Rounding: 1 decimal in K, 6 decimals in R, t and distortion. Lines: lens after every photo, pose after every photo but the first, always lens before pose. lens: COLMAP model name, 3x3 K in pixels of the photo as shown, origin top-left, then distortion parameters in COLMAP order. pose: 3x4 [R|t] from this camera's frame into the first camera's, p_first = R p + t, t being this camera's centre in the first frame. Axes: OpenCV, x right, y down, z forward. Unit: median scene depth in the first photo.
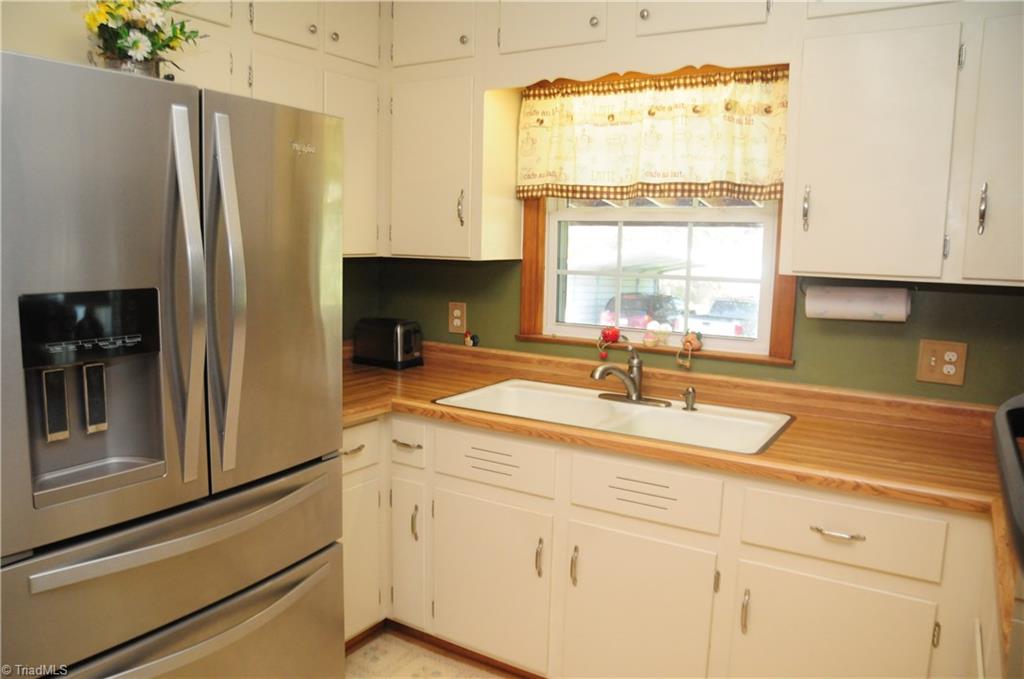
lens RADIAL K [[742.4, 0, 506.3], [0, 742.4, 341.1], [0, 0, 1]] dist [-0.124799, 0.073945]
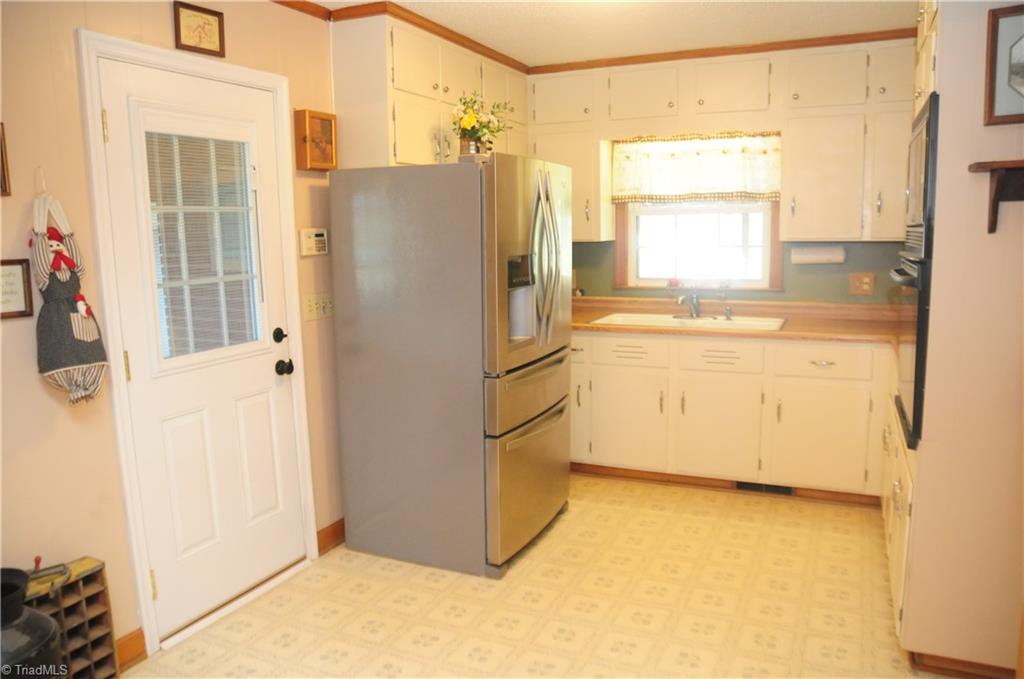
lens RADIAL K [[742.4, 0, 506.3], [0, 742.4, 341.1], [0, 0, 1]] dist [-0.124799, 0.073945]
pose [[0.991207, -0.058768, 0.118552, -0.498981], [0.057049, 0.998212, 0.017839, 0.082200], [-0.119388, -0.010919, 0.992788, -0.703086]]
